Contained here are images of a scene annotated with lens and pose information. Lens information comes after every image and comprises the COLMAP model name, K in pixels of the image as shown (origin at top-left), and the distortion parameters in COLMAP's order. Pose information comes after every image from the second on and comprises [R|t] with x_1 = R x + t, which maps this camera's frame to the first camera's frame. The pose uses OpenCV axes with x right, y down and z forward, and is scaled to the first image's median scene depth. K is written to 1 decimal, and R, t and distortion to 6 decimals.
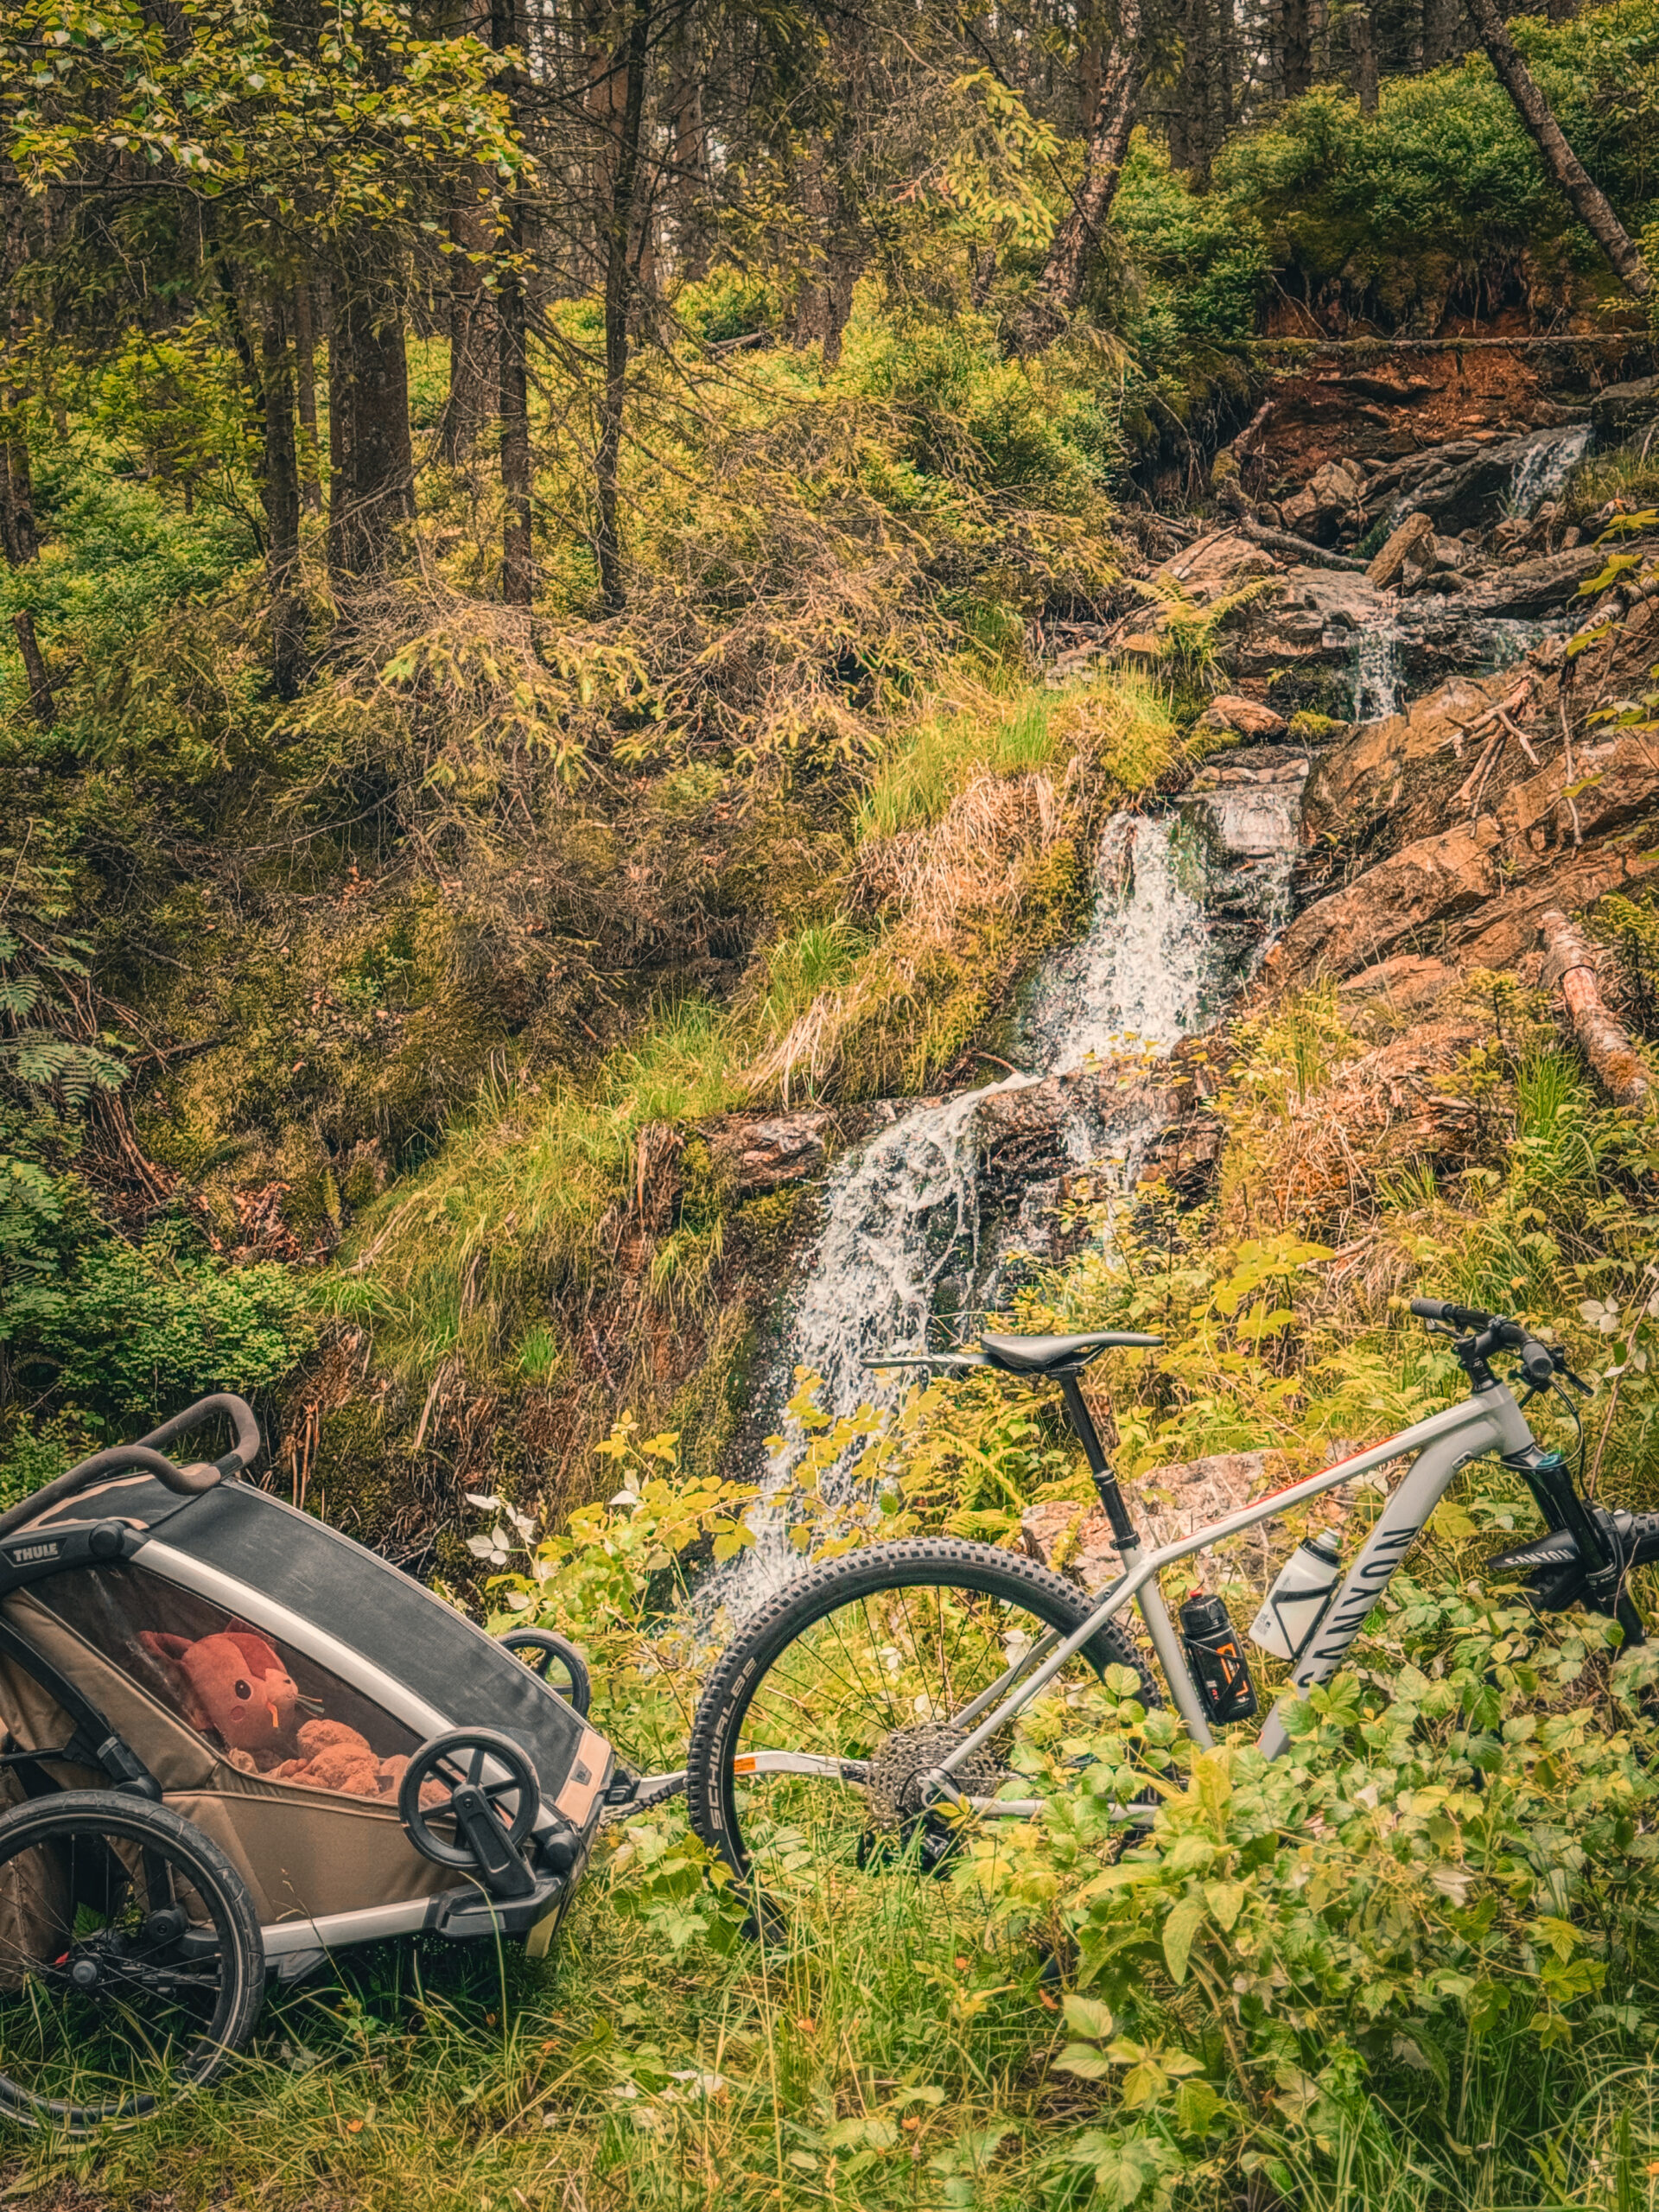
lens RADIAL K [[3076.1, 0, 829.0], [0, 3076.1, 1108.2], [0, 0, 1]] dist [0.119291, 0.000000]
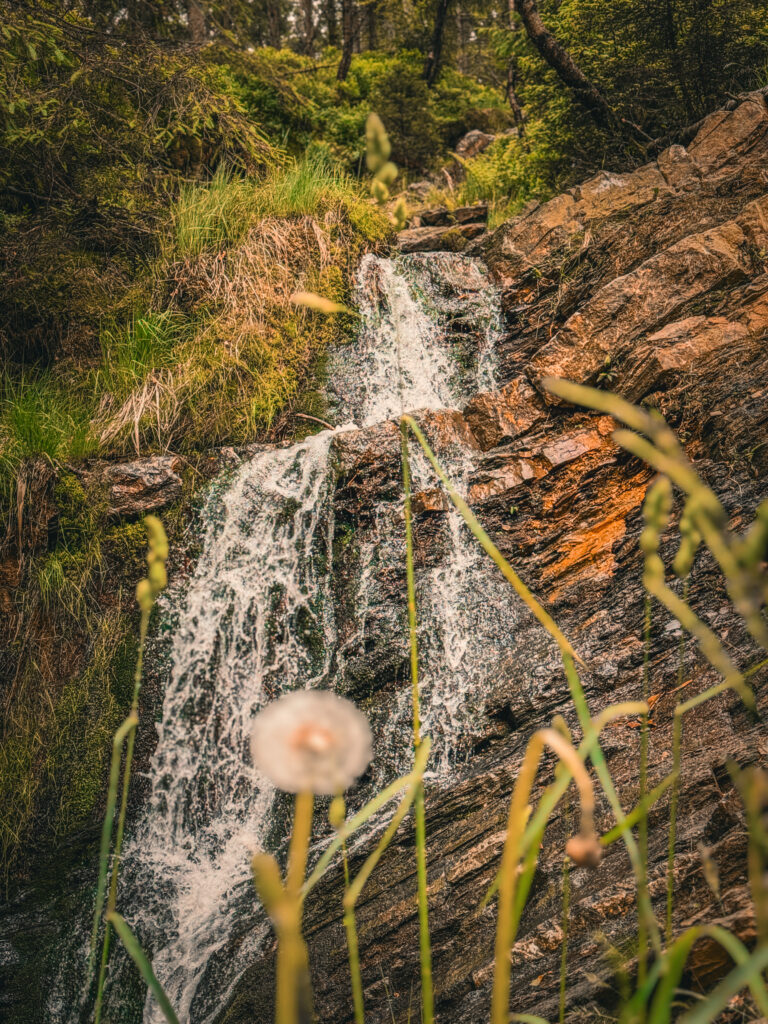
lens RADIAL K [[1424.0, 0, 383.9], [0, 1424.0, 510.1], [0, 0, 1]] dist [0.119291, 0.000000]
pose [[0.889148, 0.031358, 0.456544, -0.184990], [0.022909, 0.993348, -0.112845, 0.087982], [-0.457046, 0.110795, 0.882516, 0.473894]]
